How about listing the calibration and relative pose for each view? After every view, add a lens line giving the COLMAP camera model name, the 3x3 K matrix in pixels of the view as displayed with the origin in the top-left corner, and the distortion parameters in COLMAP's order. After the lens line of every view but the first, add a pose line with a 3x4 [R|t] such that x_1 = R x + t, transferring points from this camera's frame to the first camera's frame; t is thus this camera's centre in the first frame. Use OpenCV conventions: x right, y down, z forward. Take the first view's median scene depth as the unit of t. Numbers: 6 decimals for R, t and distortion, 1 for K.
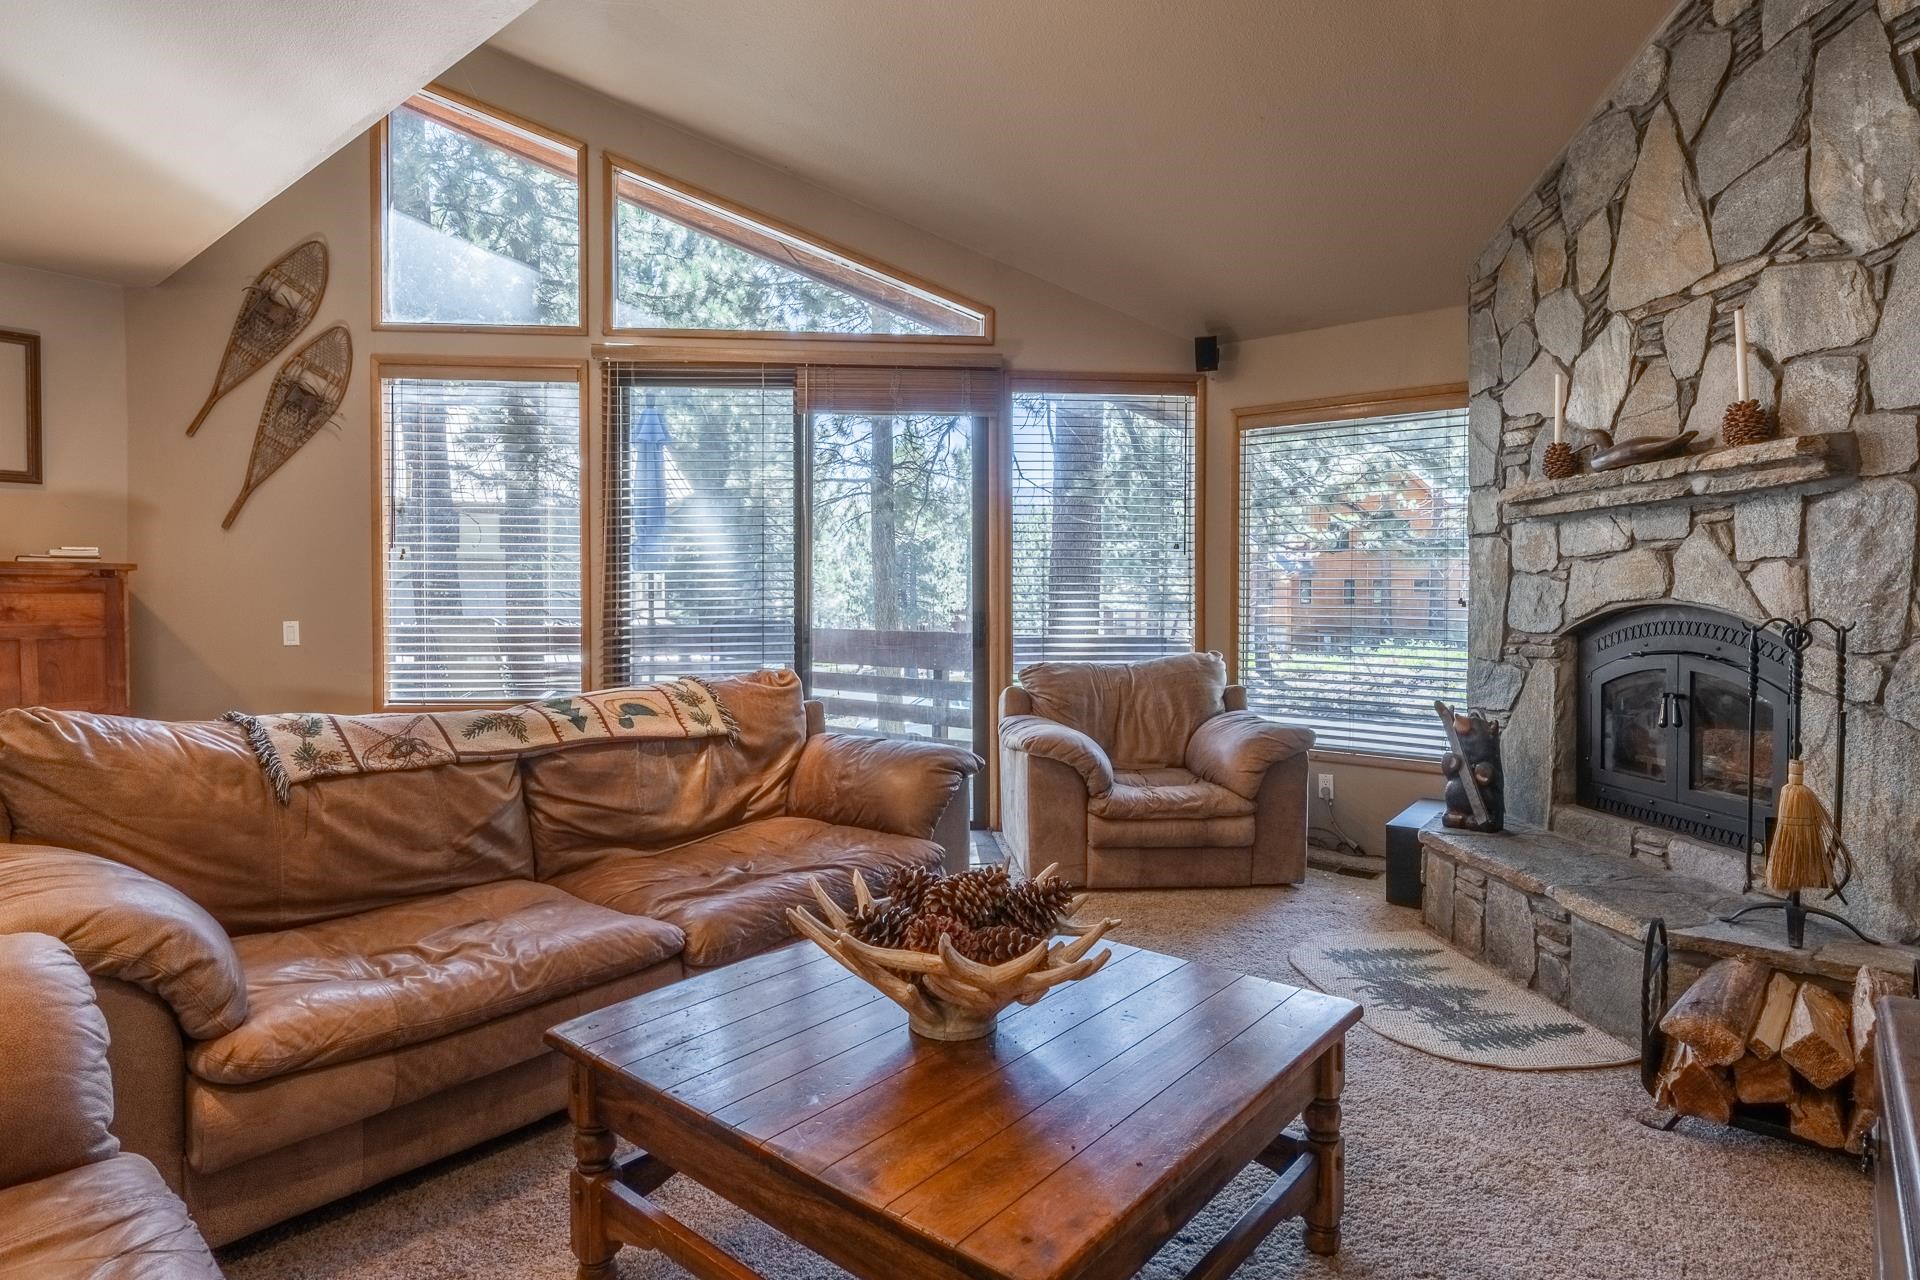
lens RADIAL K [[1020.8, 0, 958.0], [0, 1020.8, 621.5], [0, 0, 1]] dist [-0.001271, -0.002117]
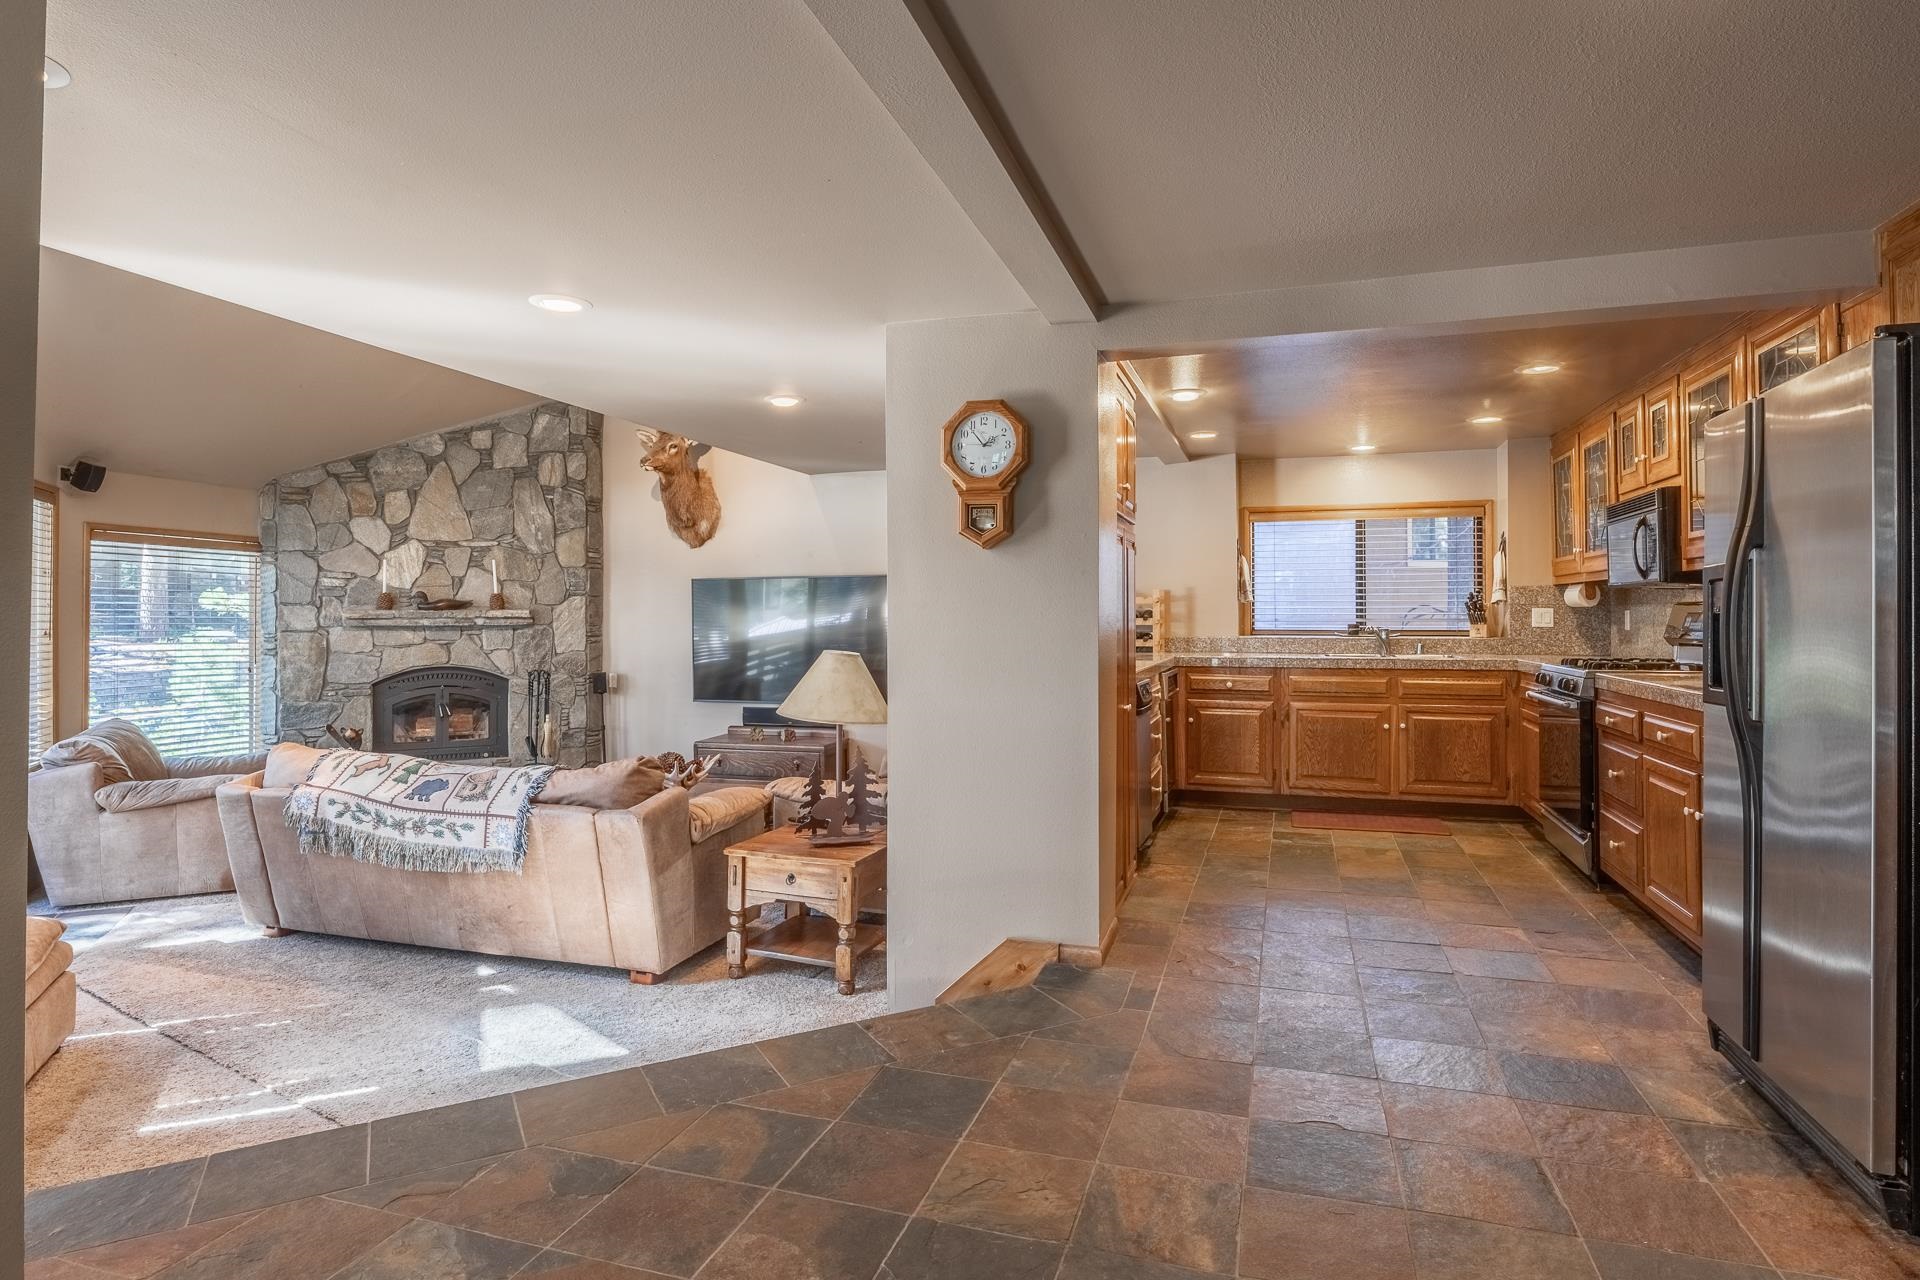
lens RADIAL K [[1020.8, 0, 955.8], [0, 1020.8, 600.0], [0, 0, 1]] dist [-0.001271, -0.002117]
pose [[-0.379179, 0.015921, 0.925186, -1.949339], [0.021642, 0.999731, -0.008334, -0.124569], [-0.925070, 0.016863, -0.379422, 0.763993]]
